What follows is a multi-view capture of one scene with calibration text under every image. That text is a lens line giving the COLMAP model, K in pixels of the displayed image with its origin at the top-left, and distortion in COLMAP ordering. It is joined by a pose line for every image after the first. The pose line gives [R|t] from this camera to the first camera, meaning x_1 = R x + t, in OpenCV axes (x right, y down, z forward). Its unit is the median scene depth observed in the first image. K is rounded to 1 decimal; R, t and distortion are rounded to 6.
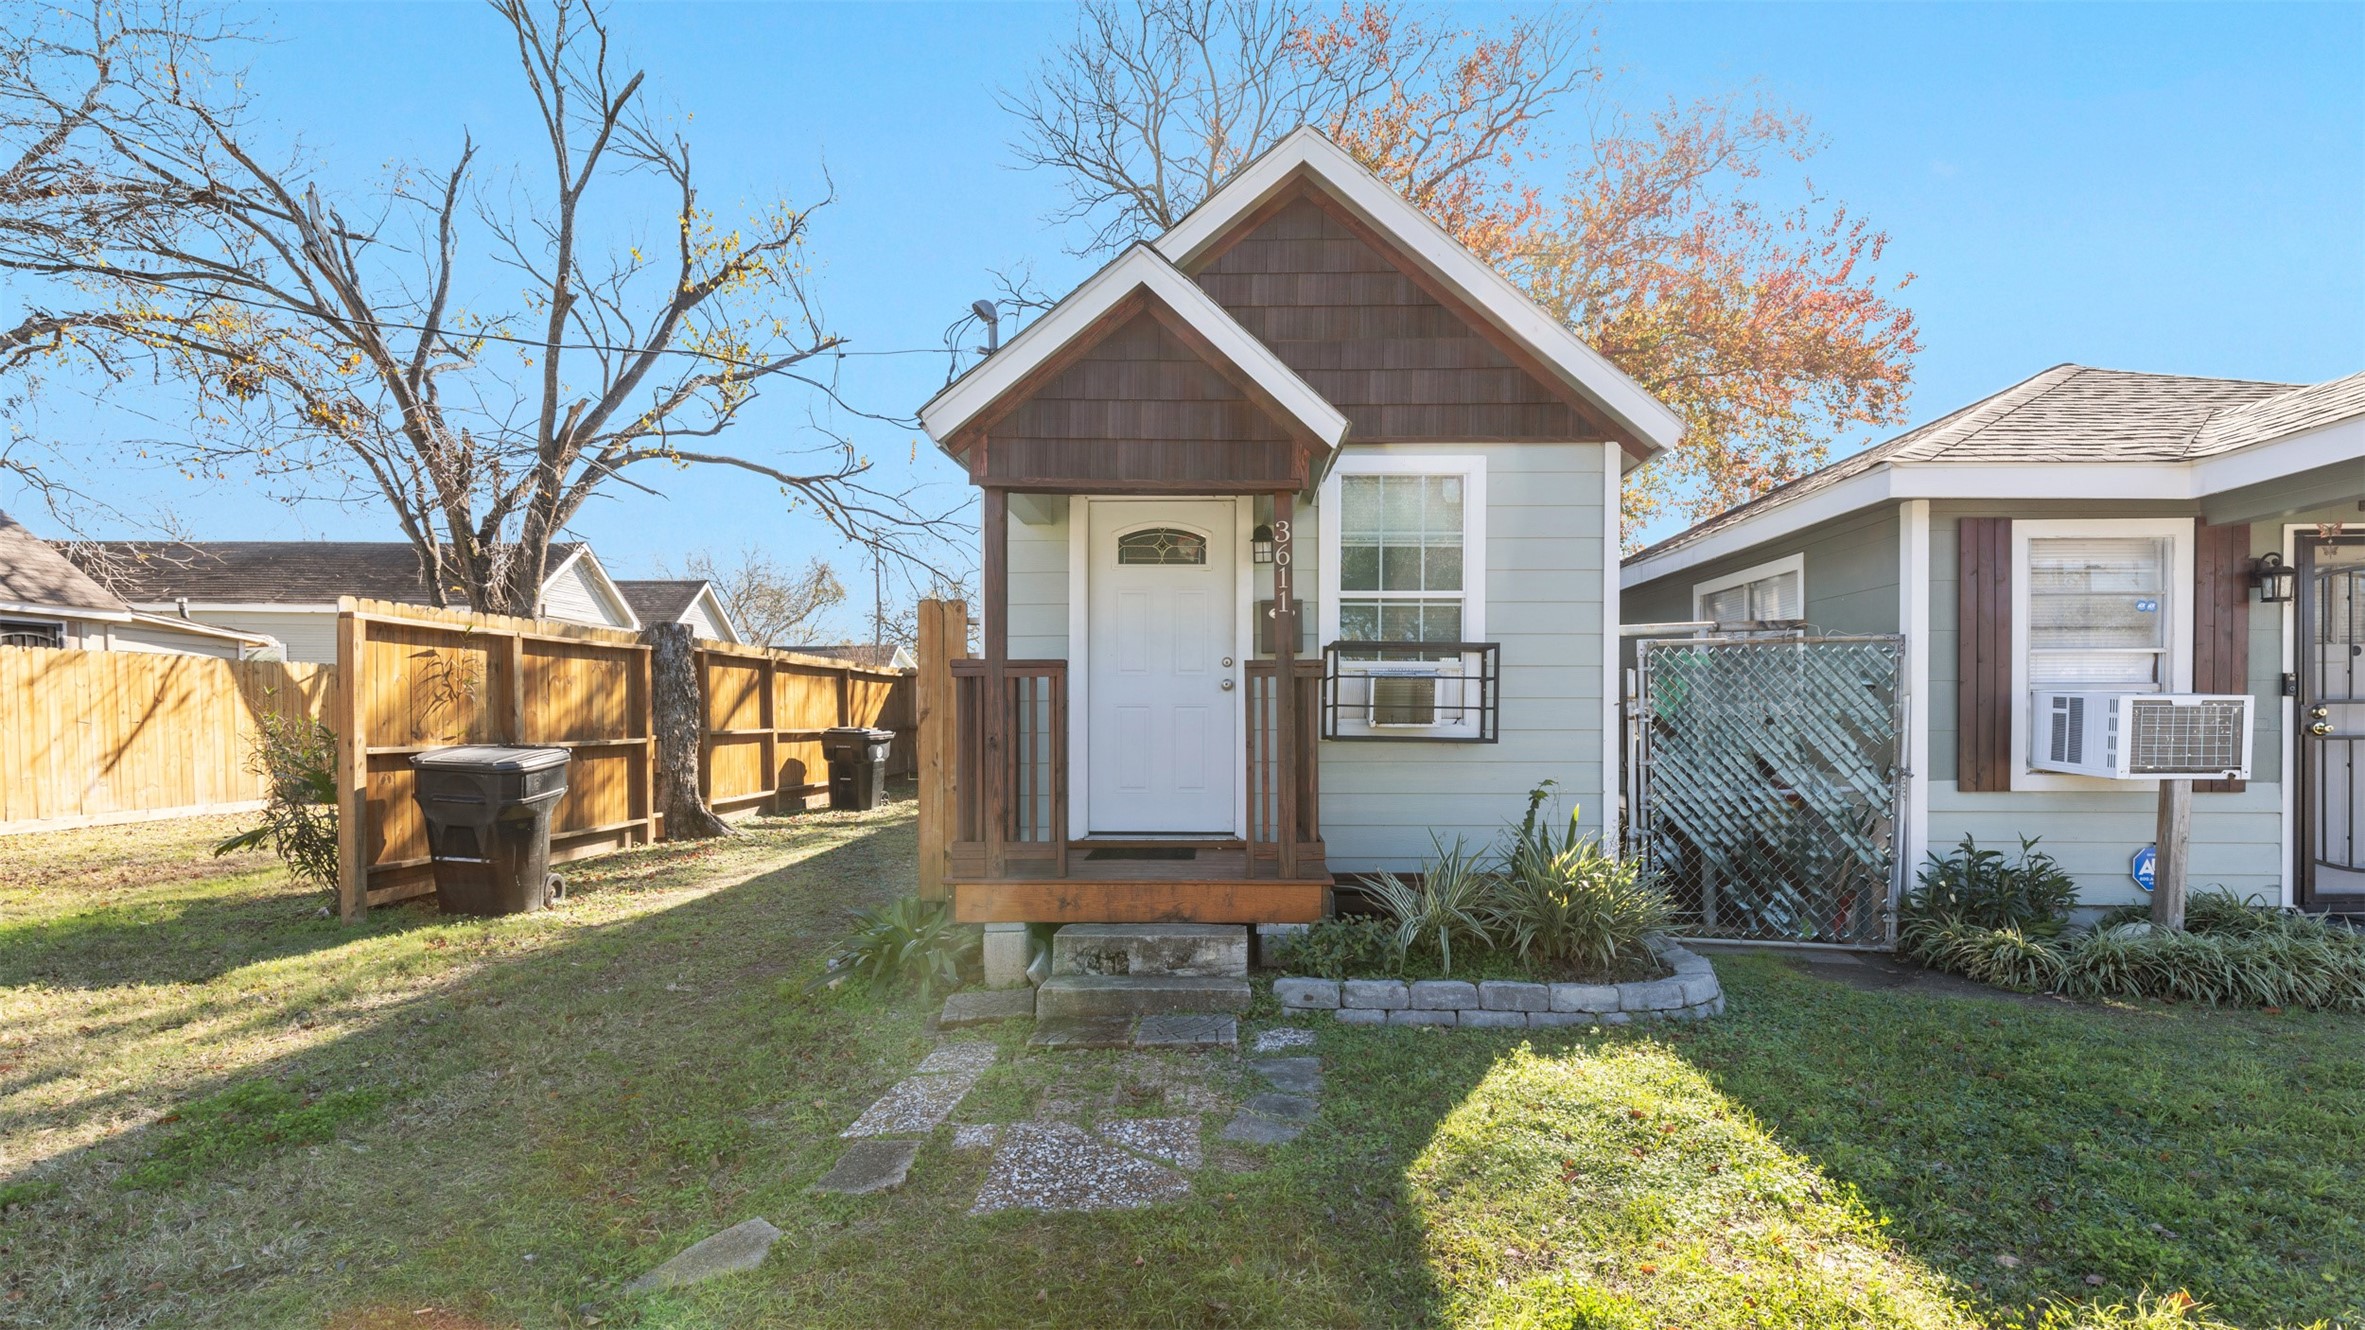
lens RADIAL K [[1185.6, 0, 1184.9], [0, 1185.6, 675.4], [0, 0, 1]] dist [0.009933, -0.003870]
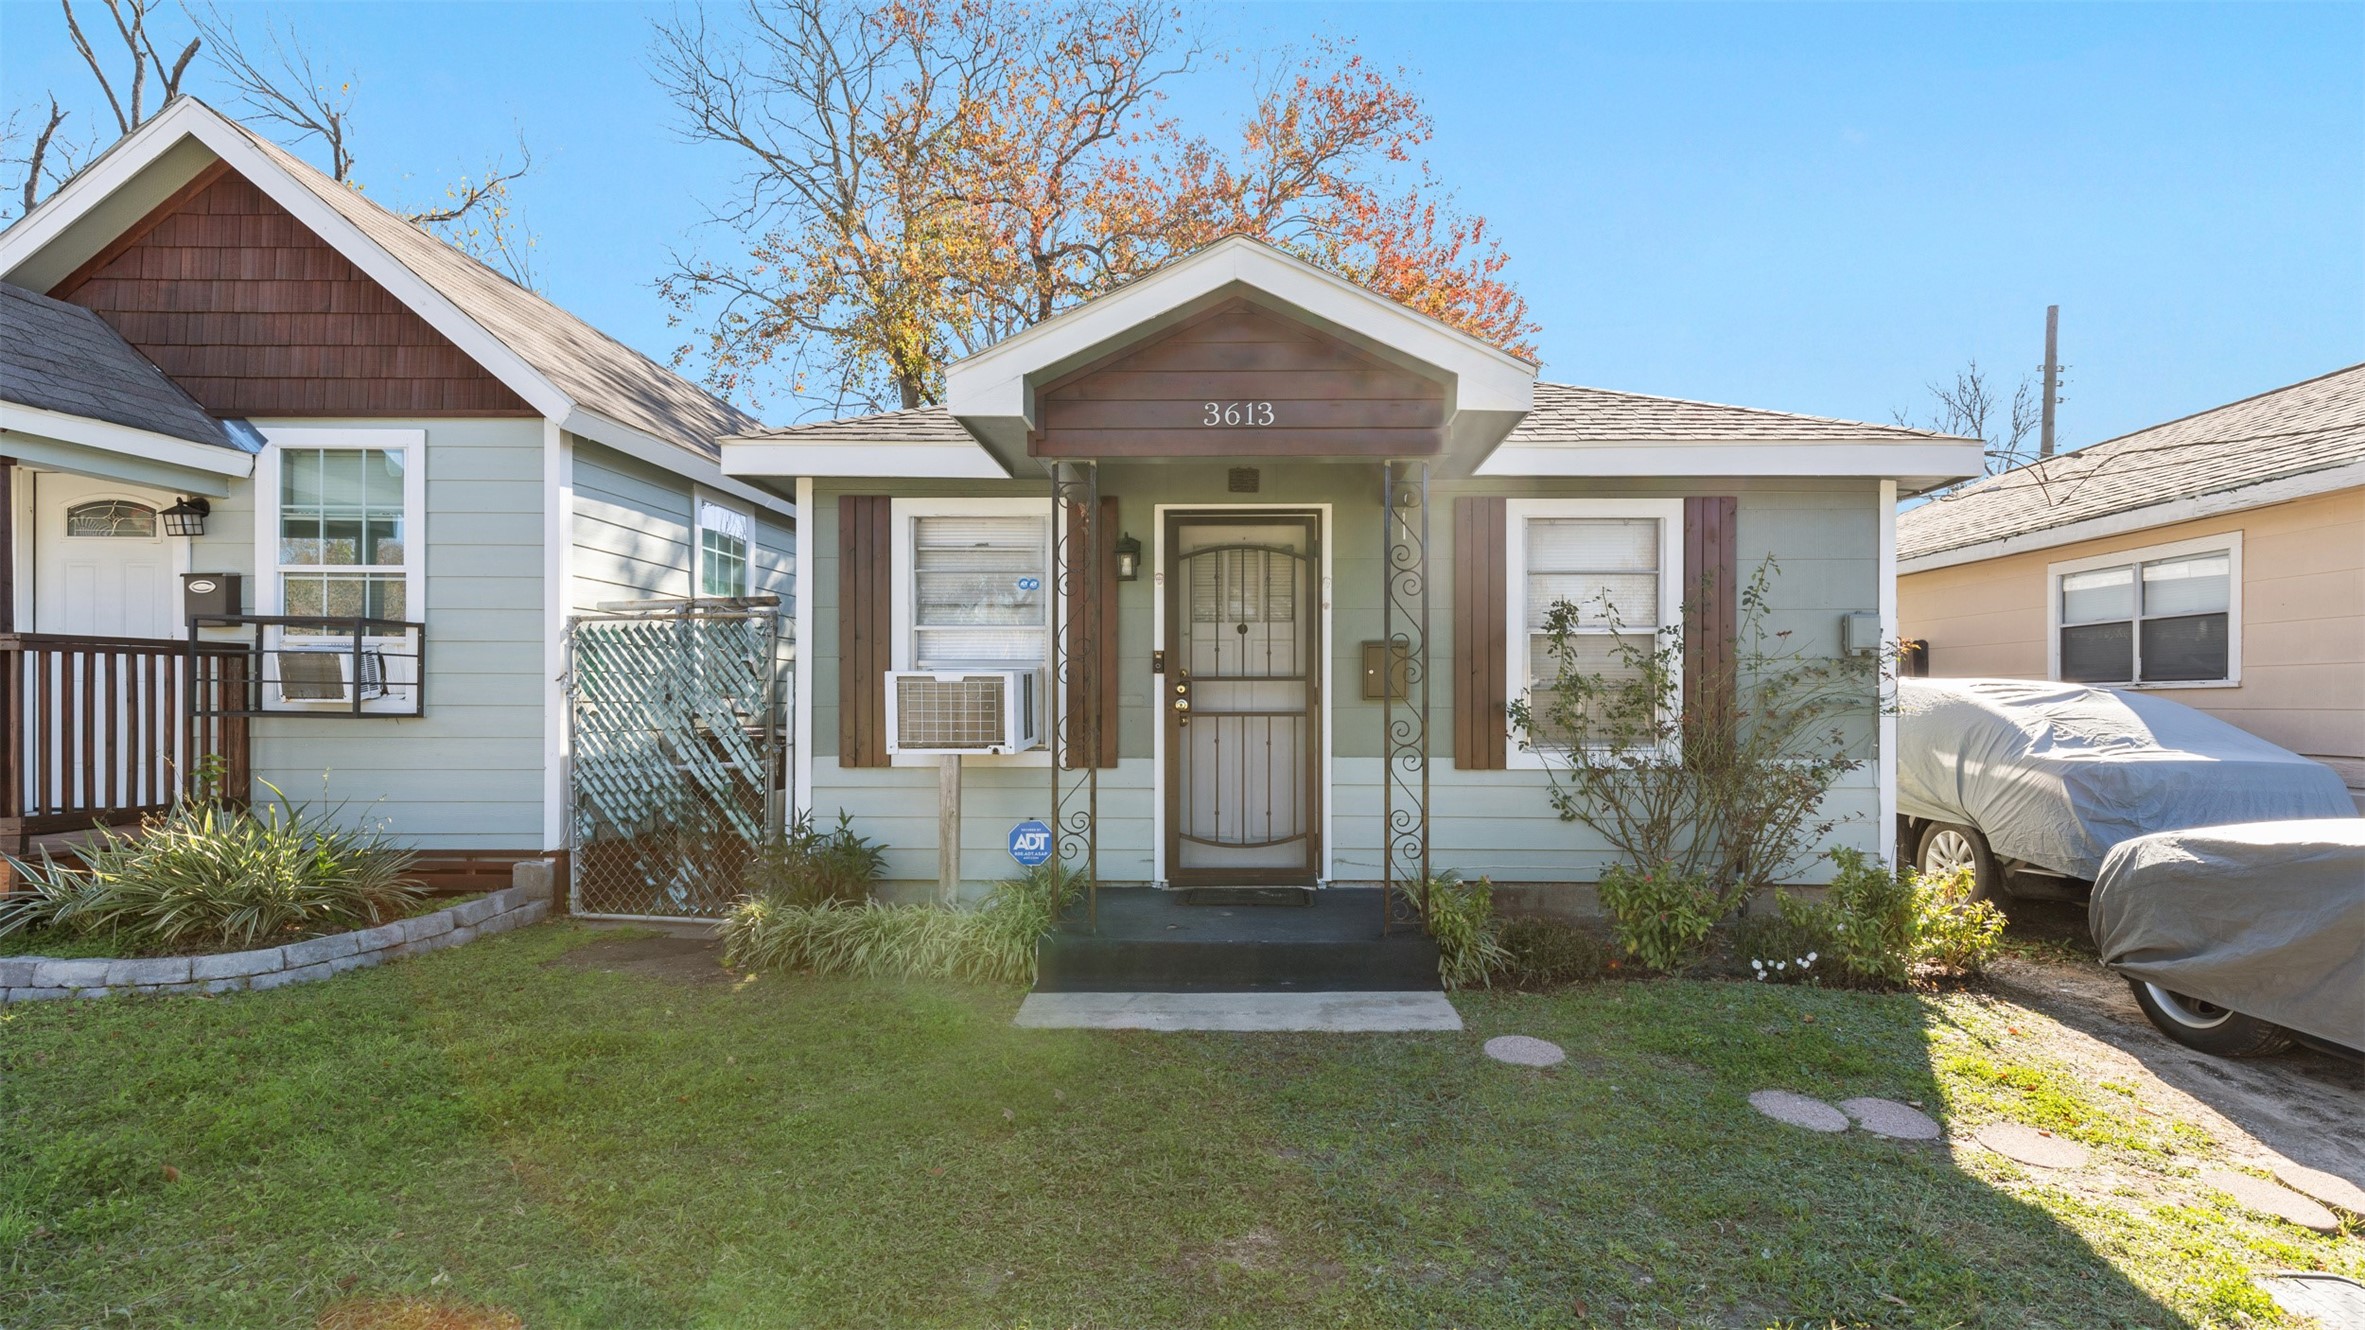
lens RADIAL K [[1185.6, 0, 1188.2], [0, 1185.6, 663.1], [0, 0, 1]] dist [0.009933, -0.003870]
pose [[0.999888, 0.003206, 0.014643, 0.913994], [-0.003323, 0.999963, 0.007975, 0.000218], [-0.014616, -0.008023, 0.999861, -0.008545]]
